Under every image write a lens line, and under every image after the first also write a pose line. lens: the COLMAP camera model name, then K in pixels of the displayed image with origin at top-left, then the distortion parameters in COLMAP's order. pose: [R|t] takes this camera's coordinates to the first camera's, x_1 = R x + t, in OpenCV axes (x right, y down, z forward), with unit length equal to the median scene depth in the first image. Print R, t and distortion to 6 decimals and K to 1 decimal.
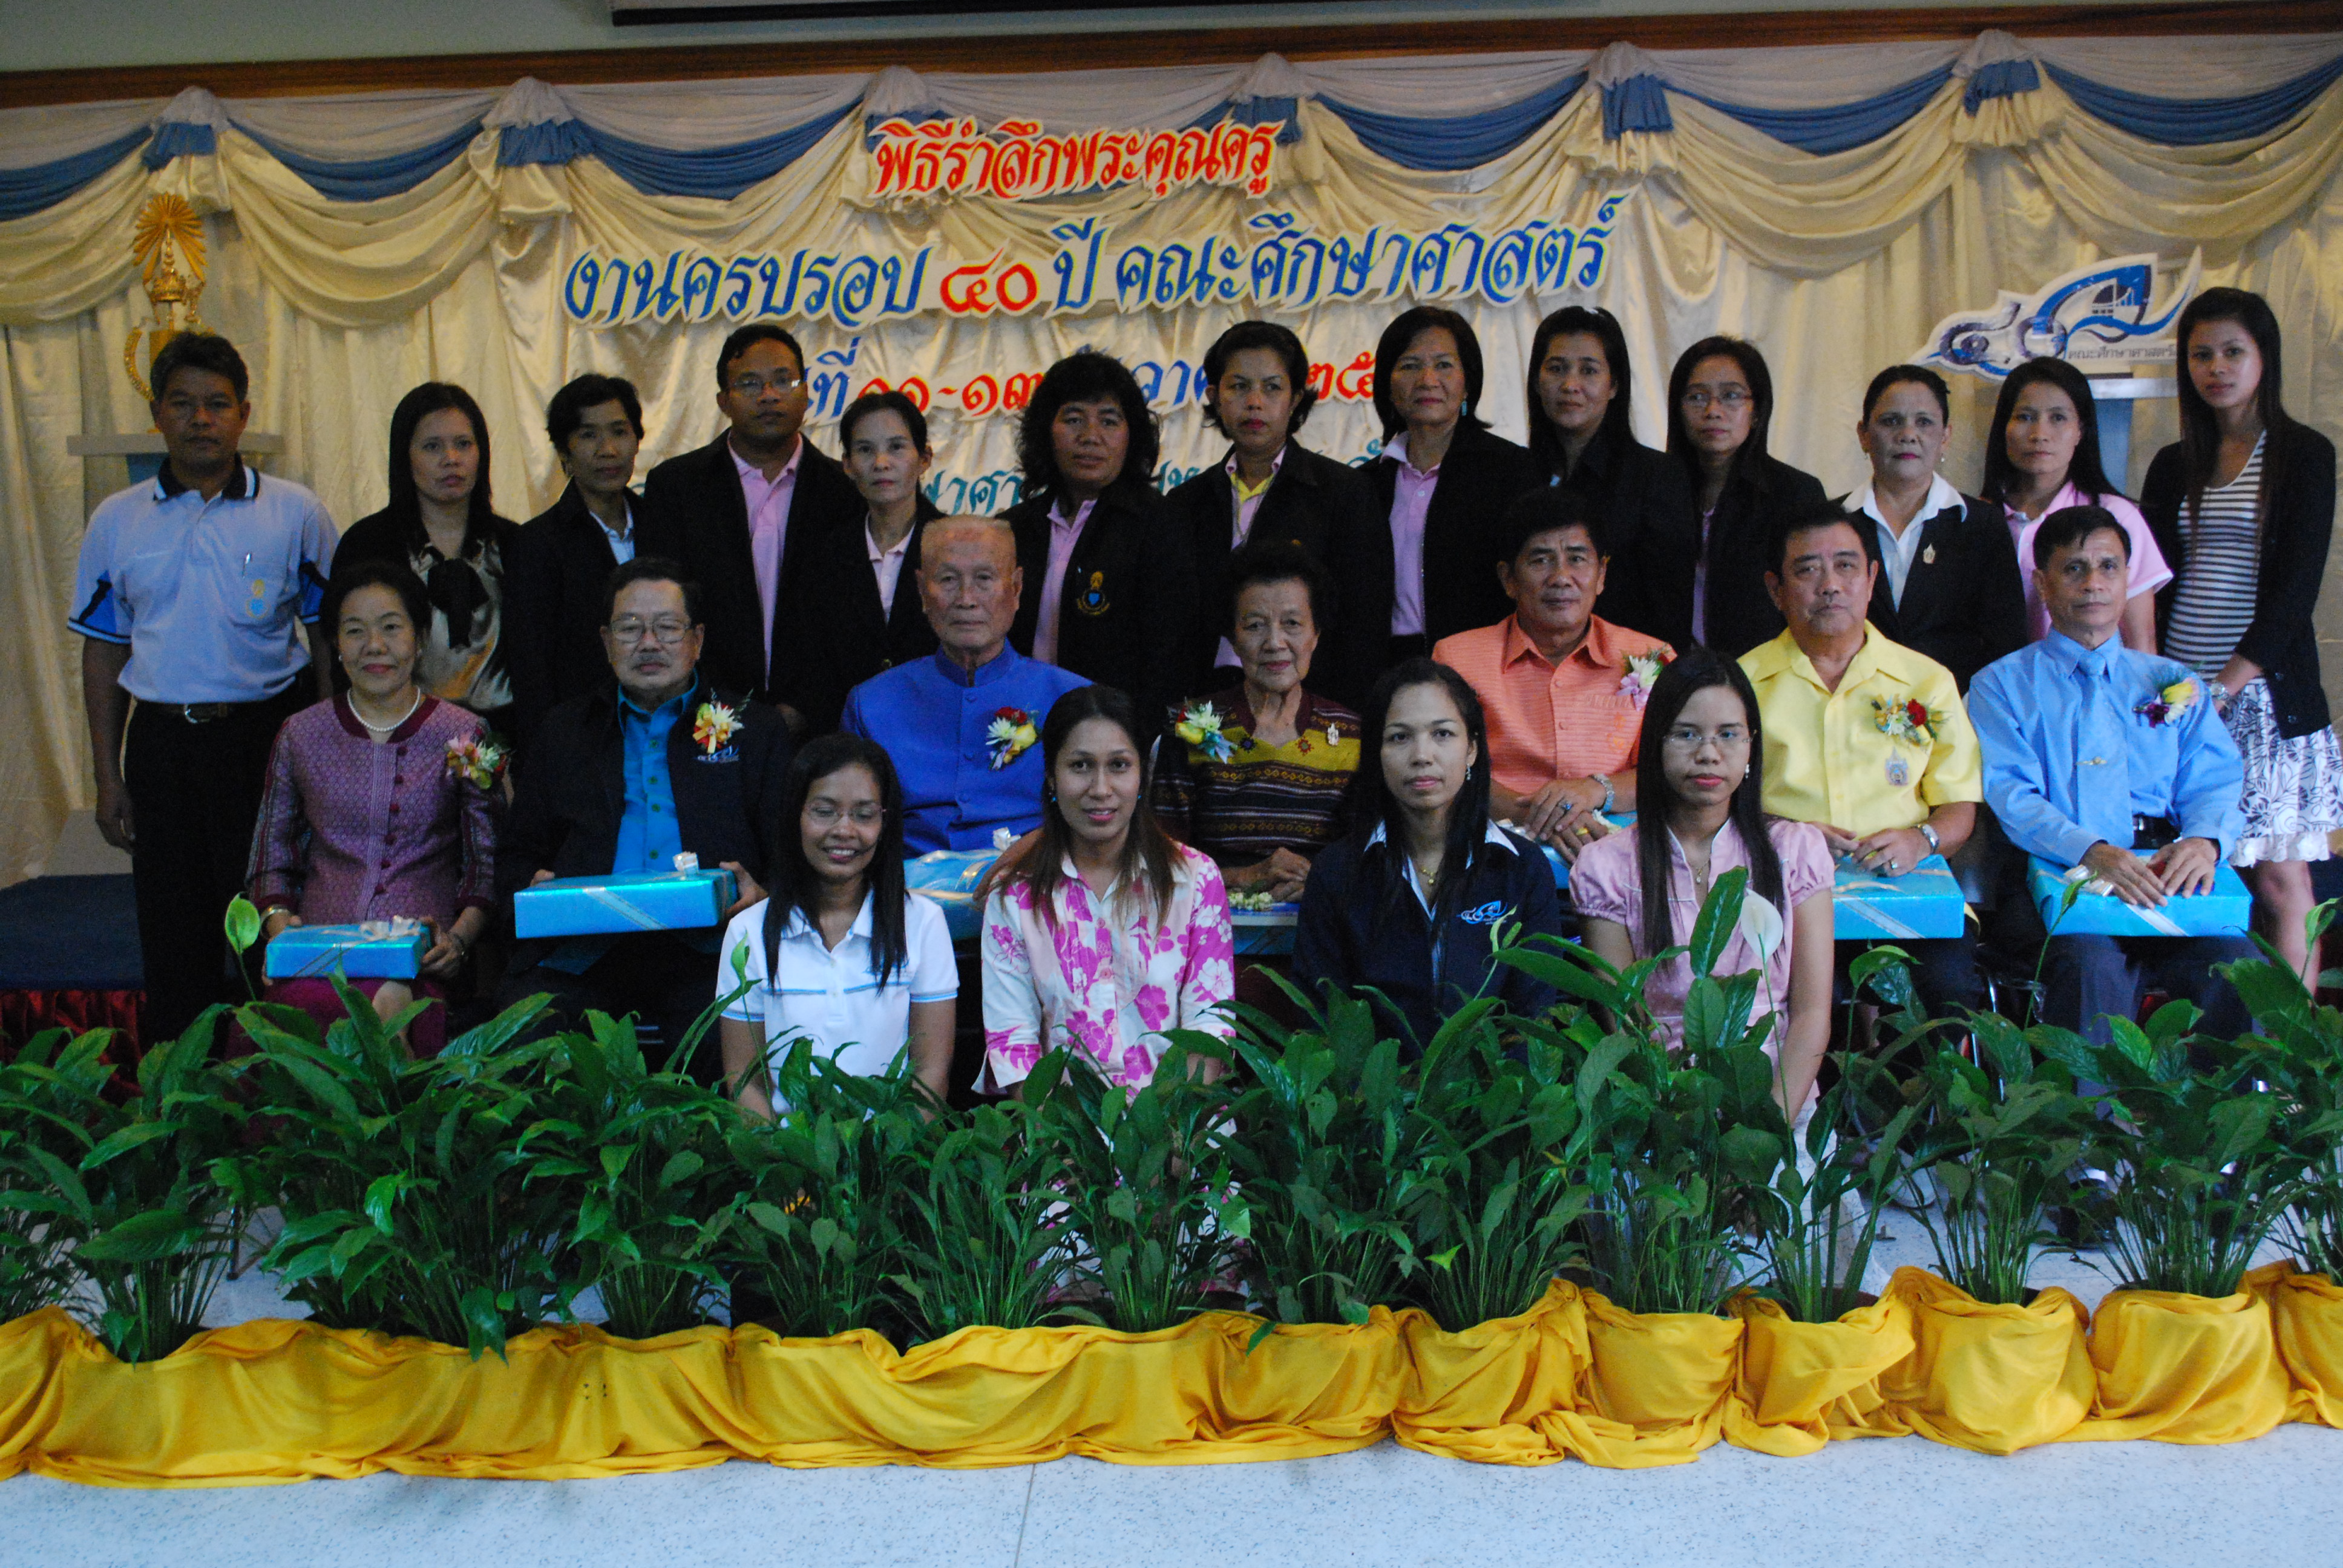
lens RADIAL K [[2846.6, 0, 1171.5], [0, 2846.6, 784.0], [0, 0, 1]] dist [-0.047556, 0.019484]
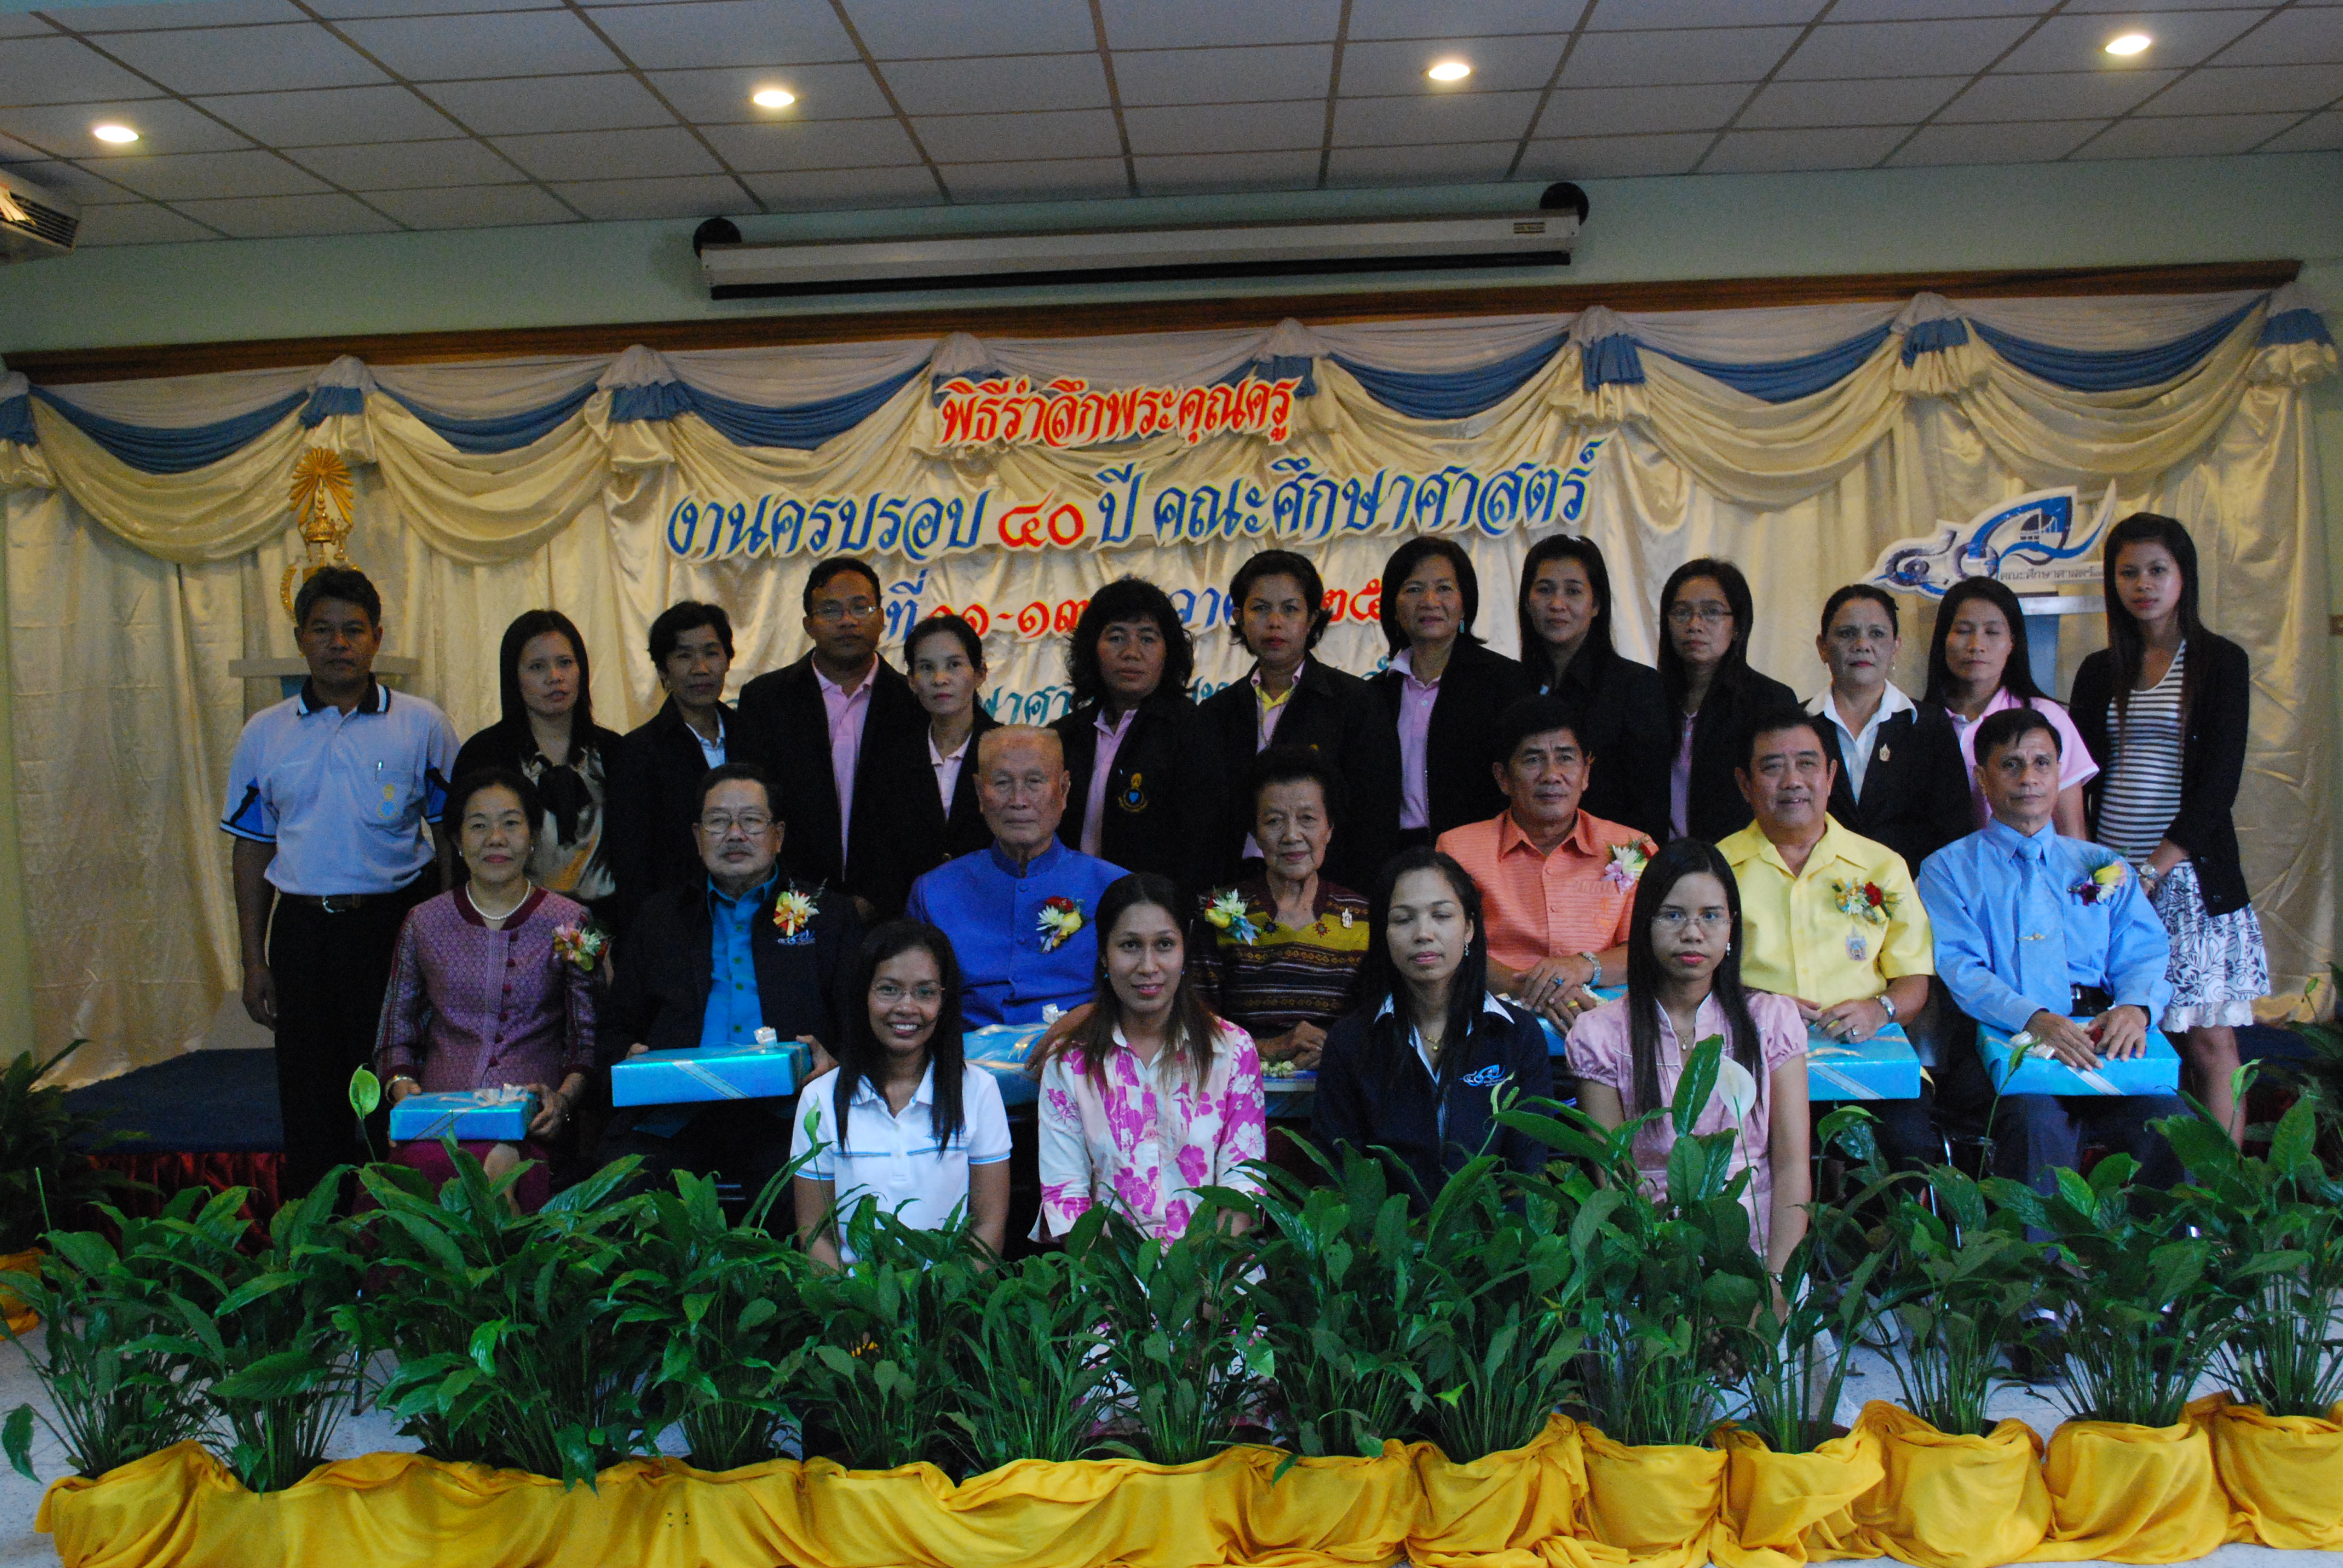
lens RADIAL K [[2522.4, 0, 1171.5], [0, 2522.4, 784.0], [0, 0, 1]] dist [-0.061971, 0.019522]
pose [[0.999870, -0.006212, -0.014904, 0.001889], [0.005124, 0.997398, -0.071909, 0.000507], [0.015311, 0.071824, 0.997300, 0.008206]]
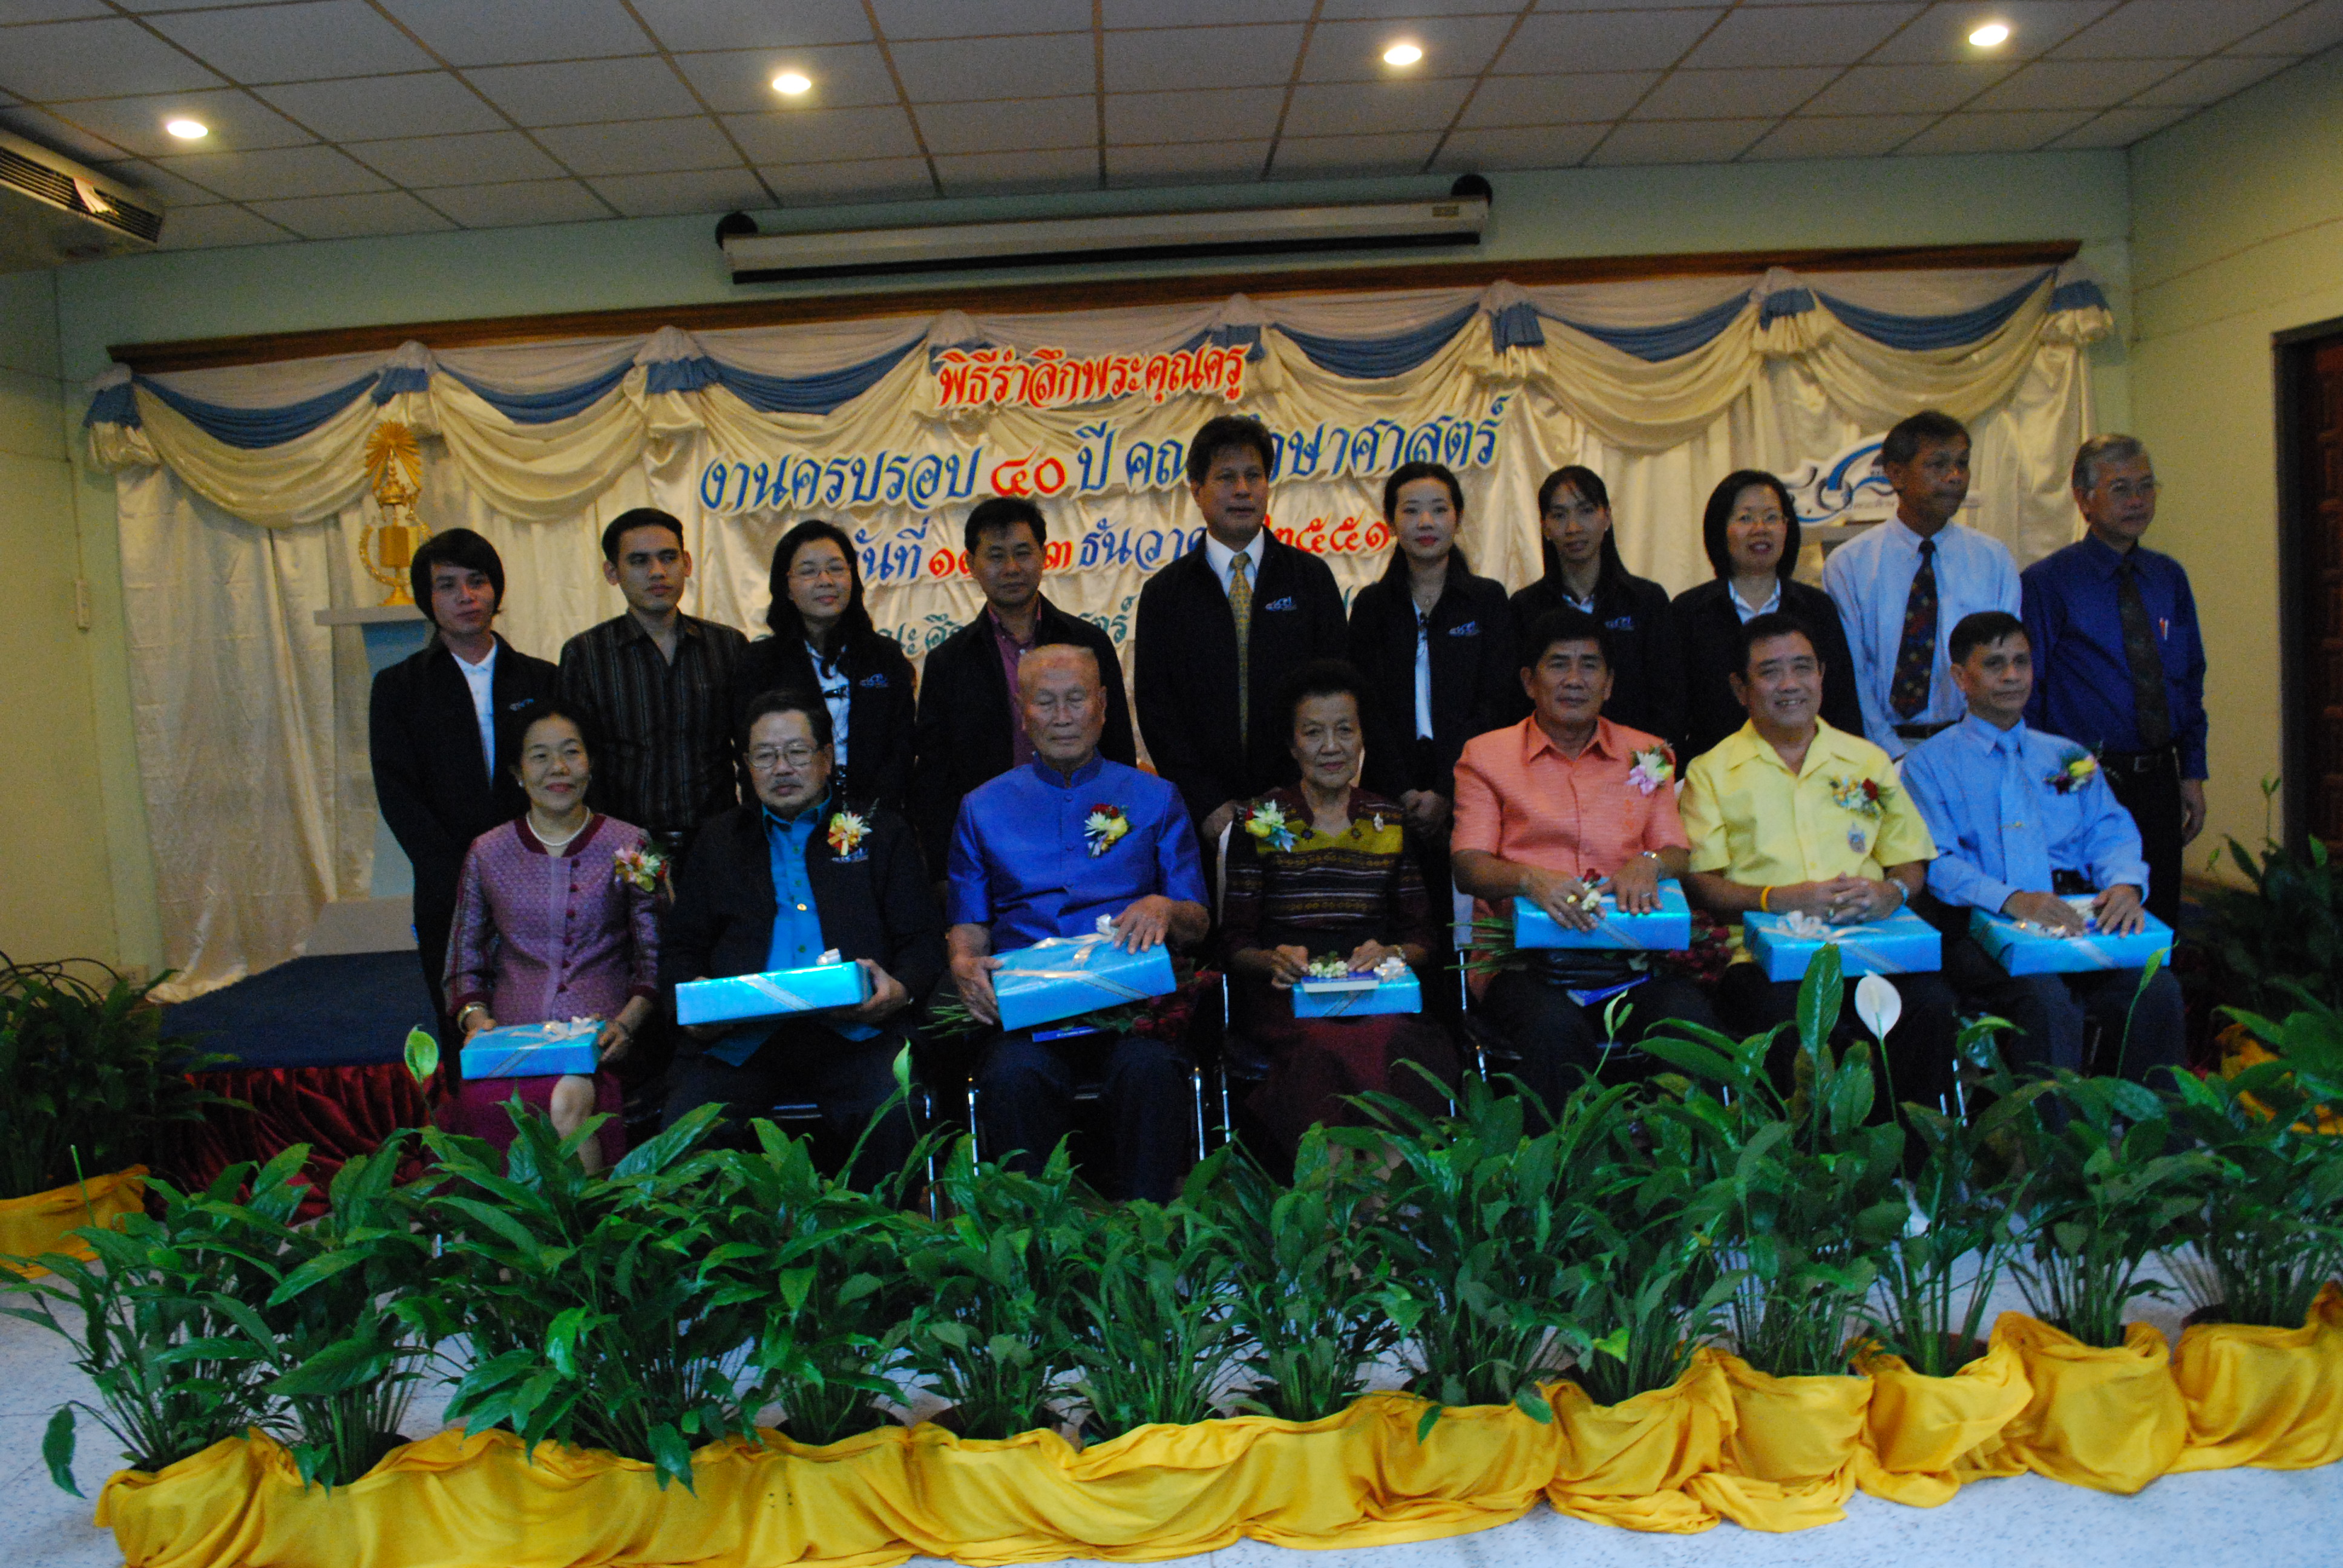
lens RADIAL K [[1838.9, 0, 1171.5], [0, 1838.9, 784.0], [0, 0, 1]] dist [-0.084522, 0.010384]
pose [[0.998519, -0.032388, 0.043710, -0.040387], [0.033431, 0.999168, -0.023355, -0.012320], [-0.042917, 0.024782, 0.998771, 0.164081]]
